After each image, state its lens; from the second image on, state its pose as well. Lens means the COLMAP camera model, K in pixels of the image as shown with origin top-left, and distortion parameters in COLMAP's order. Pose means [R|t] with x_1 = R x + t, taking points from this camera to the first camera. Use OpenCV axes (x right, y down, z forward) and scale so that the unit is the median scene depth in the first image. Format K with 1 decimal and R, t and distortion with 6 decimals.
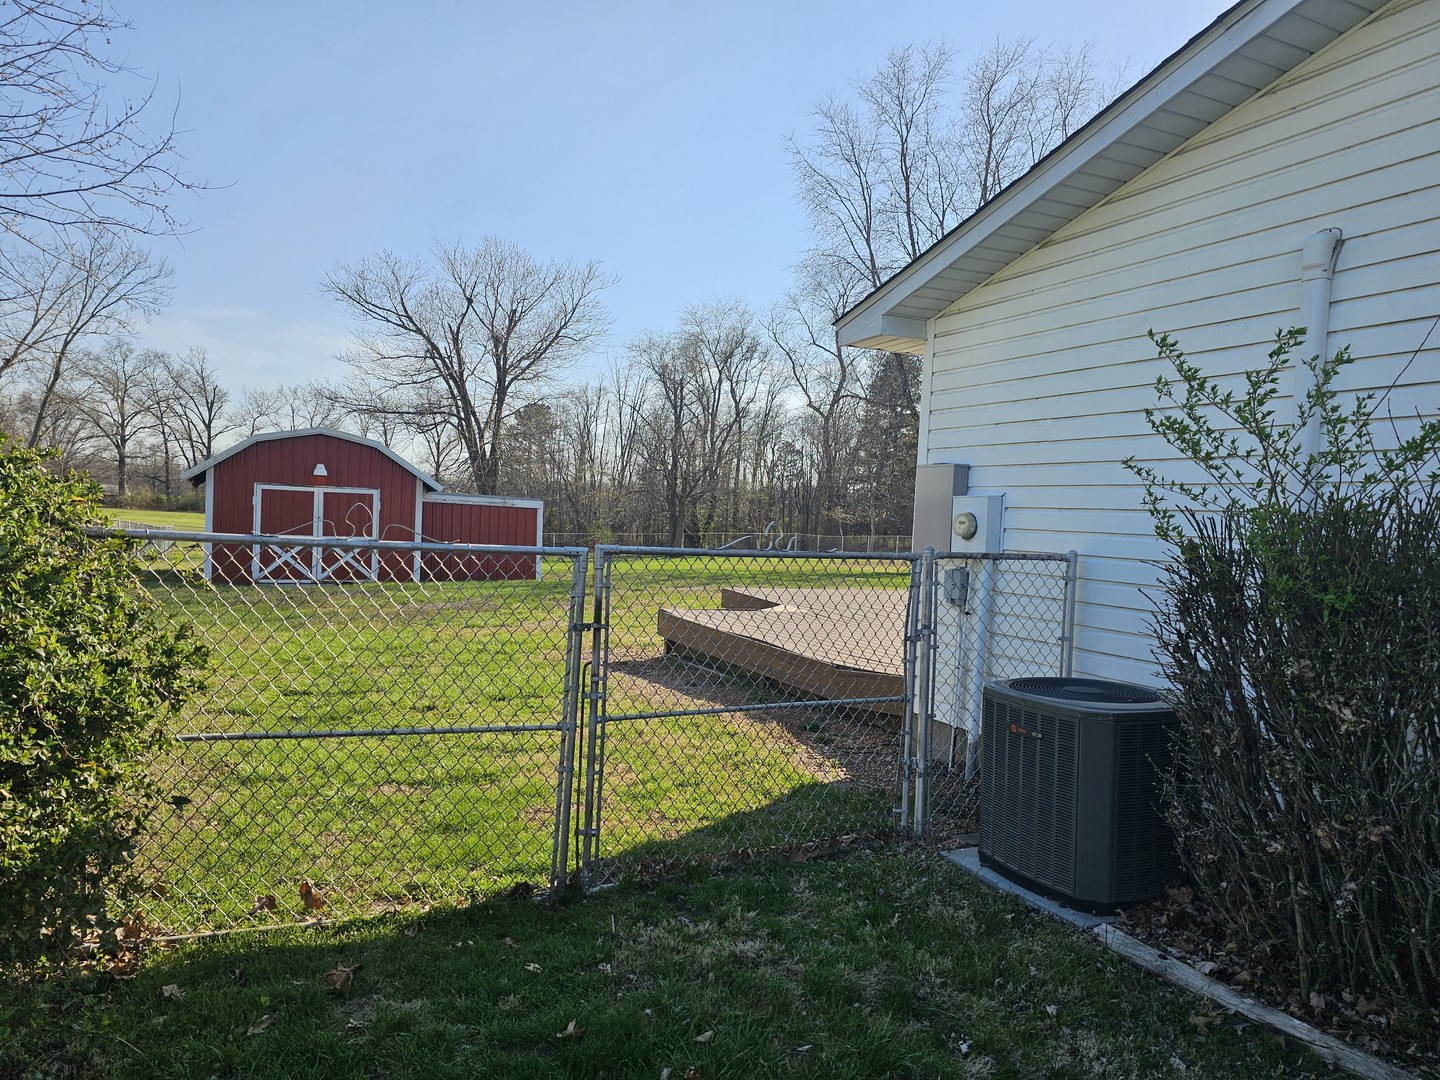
lens RADIAL K [[986.0, 0, 722.8], [0, 986.0, 564.9], [0, 0, 1]] dist [0.044301, -0.041203]
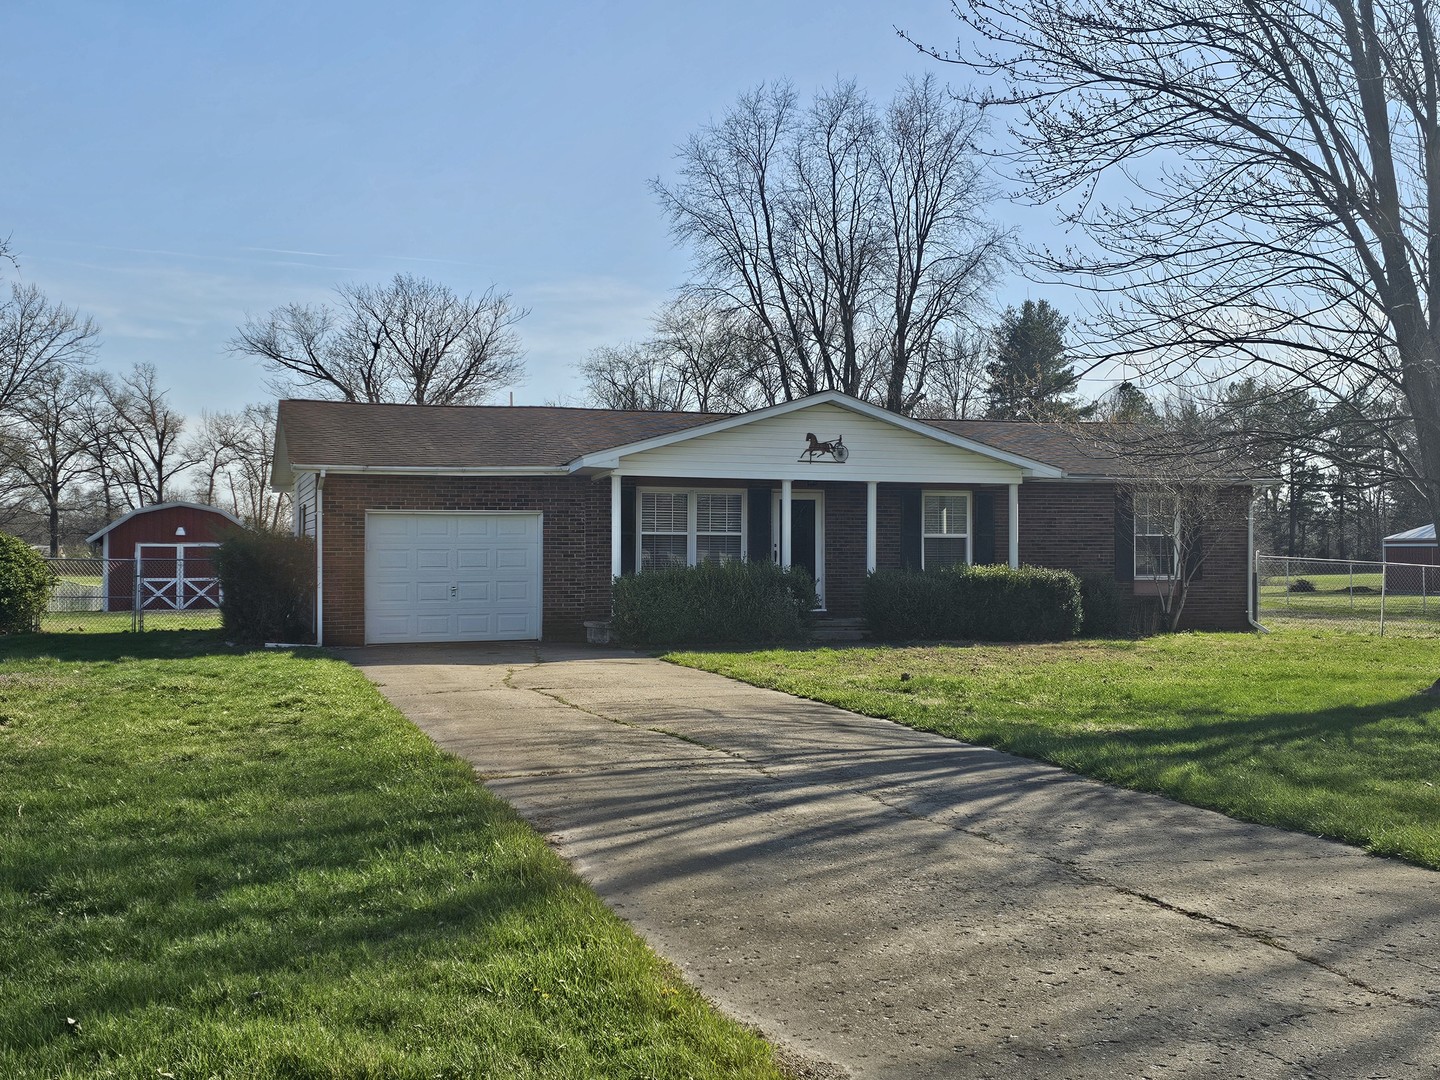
lens RADIAL K [[1646.8, 0, 720.0], [0, 1646.8, 540.0], [0, 0, 1]] dist [0.115575, -0.065834]
pose [[0.985643, -0.042692, -0.163358, 0.137290], [0.032777, 0.997480, -0.062920, 0.016961], [0.165632, 0.056662, 0.984558, -0.224485]]
